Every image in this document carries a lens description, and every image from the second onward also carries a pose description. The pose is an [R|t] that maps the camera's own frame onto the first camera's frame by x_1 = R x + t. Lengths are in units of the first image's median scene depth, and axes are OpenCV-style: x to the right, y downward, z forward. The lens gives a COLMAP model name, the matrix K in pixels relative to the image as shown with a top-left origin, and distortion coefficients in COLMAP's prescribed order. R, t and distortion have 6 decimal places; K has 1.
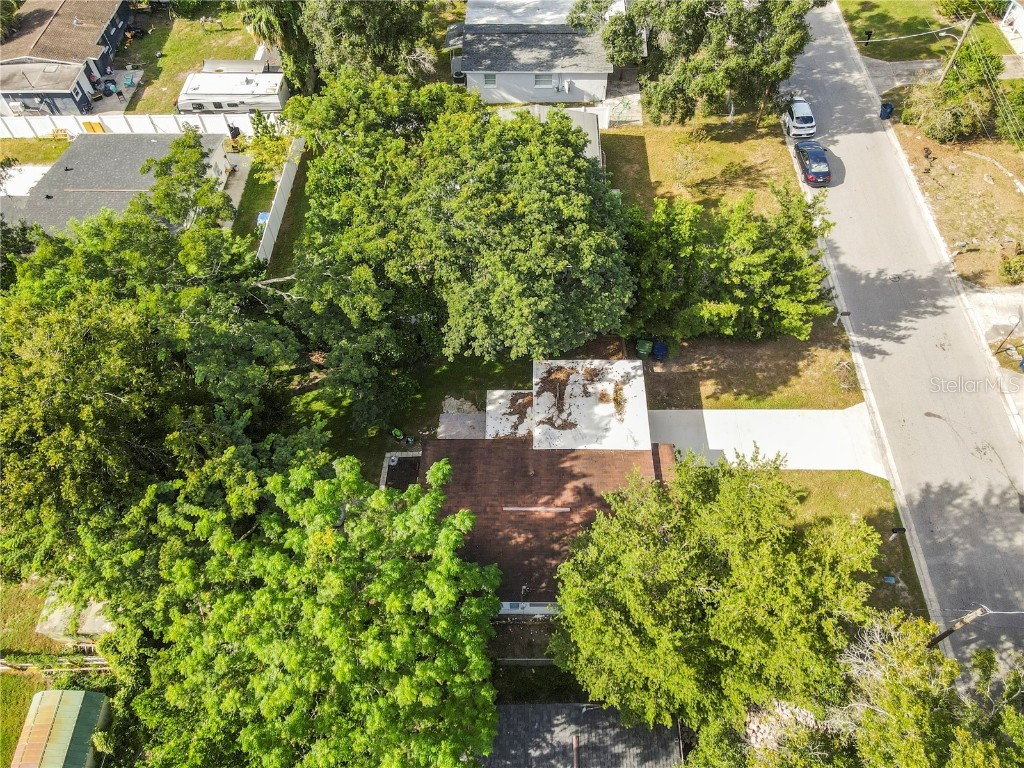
lens RADIAL K [[720.4, 0, 525.4], [0, 720.4, 381.3], [0, 0, 1]] dist [0.028411, 0.003734]
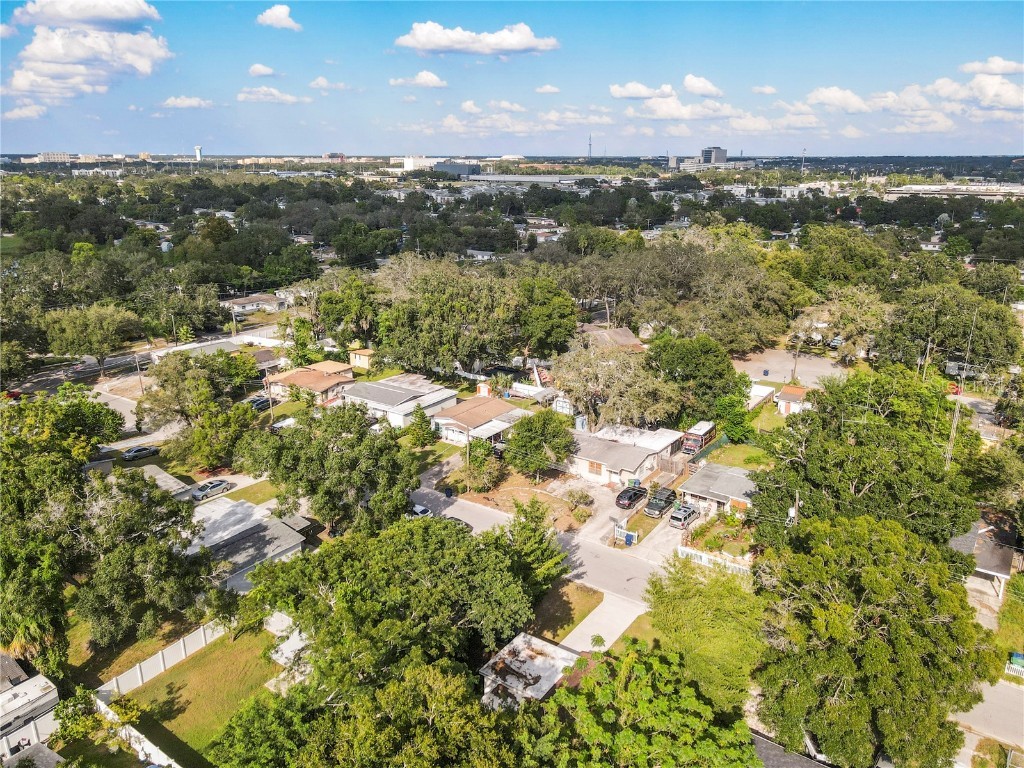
lens RADIAL K [[729.9, 0, 512.1], [0, 729.9, 359.3], [0, 0, 1]] dist [0.001854, -0.005560]
pose [[0.577148, -0.208677, 0.789528, -1.008290], [0.667684, 0.677251, -0.309078, 0.045915], [-0.470211, 0.705539, 0.530204, -0.230386]]
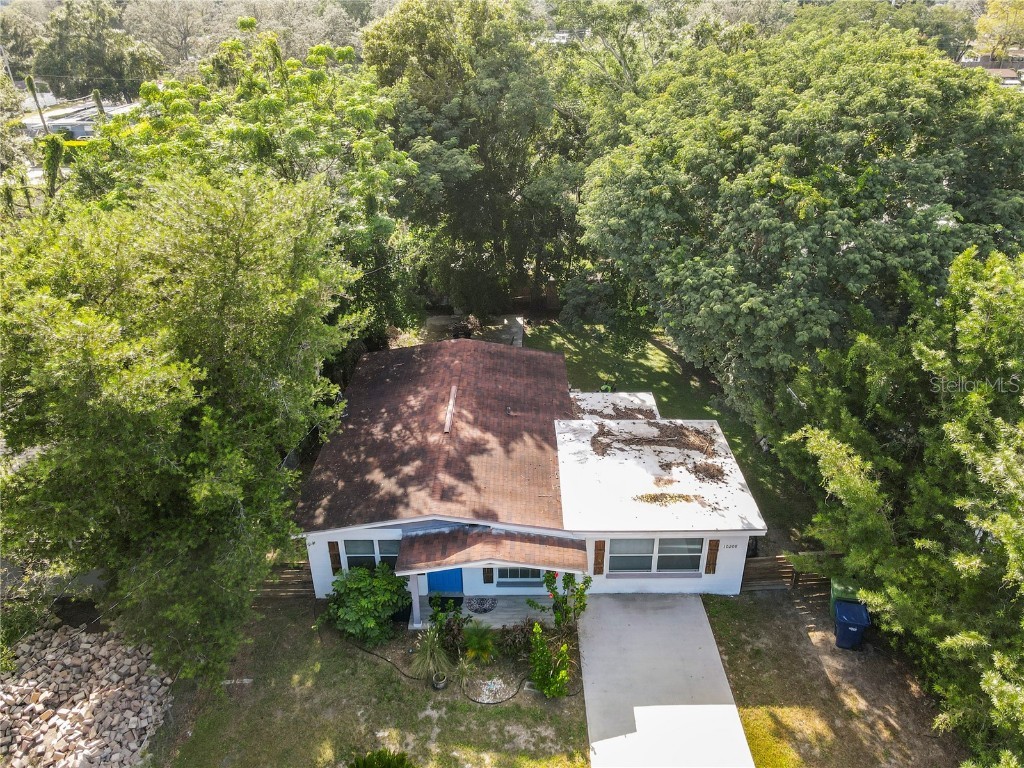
lens RADIAL K [[765.5, 0, 512.0], [0, 765.5, 384.0], [0, 0, 1]] dist [0.036879, -0.003206]
pose [[0.004867, 0.474813, -0.880073, 0.623124], [-0.810490, 0.517373, 0.274648, -0.089710], [0.585733, 0.711954, 0.387349, 0.648159]]
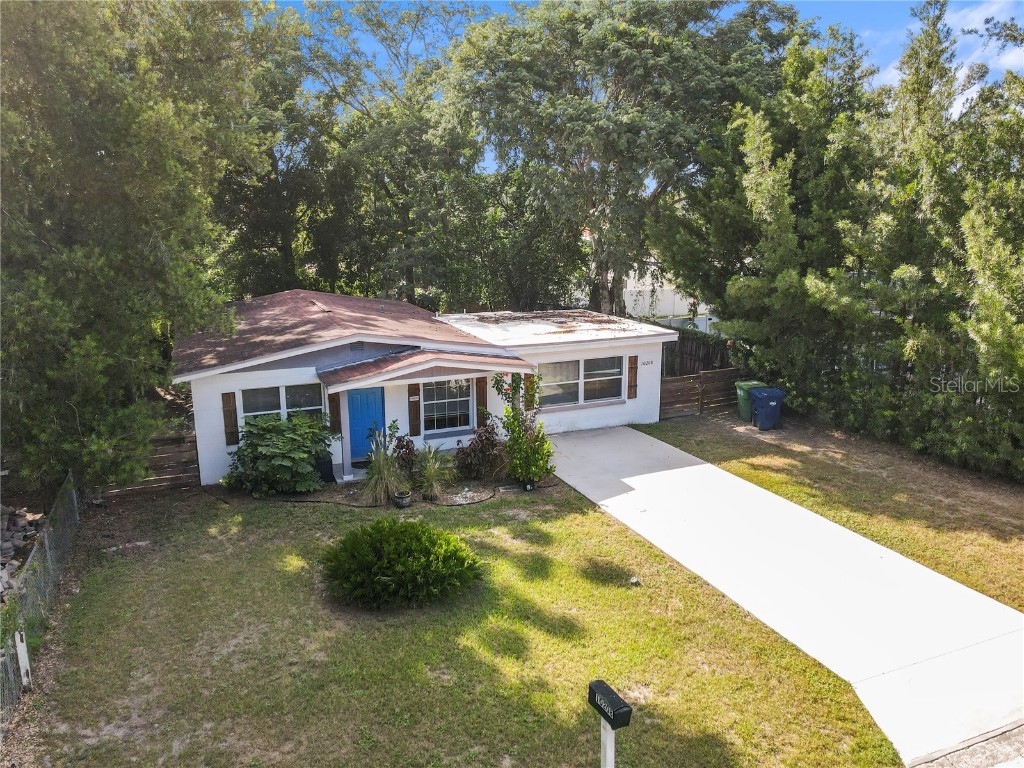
lens RADIAL K [[752.8, 0, 515.6], [0, 752.8, 380.0], [0, 0, 1]] dist [0.010213, 0.002615]
pose [[0.398420, 0.194443, -0.896355, 0.651628], [-0.744943, 0.638733, -0.192561, 0.200570], [0.535089, 0.744455, 0.399333, 0.785202]]
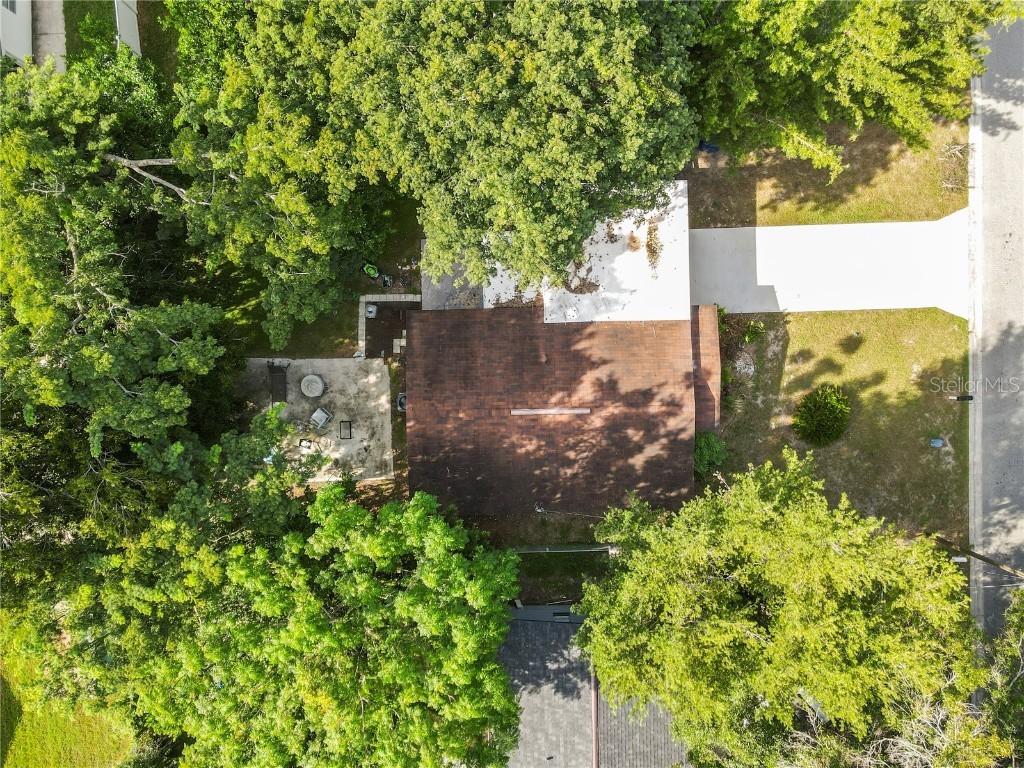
lens RADIAL K [[729.9, 0, 512.1], [0, 729.9, 359.3], [0, 0, 1]] dist [0.001854, -0.005560]
pose [[0.999631, -0.026719, -0.004926, -0.020602], [0.024612, 0.813712, 0.580746, -0.336635], [-0.011508, -0.580653, 0.814070, 0.305230]]
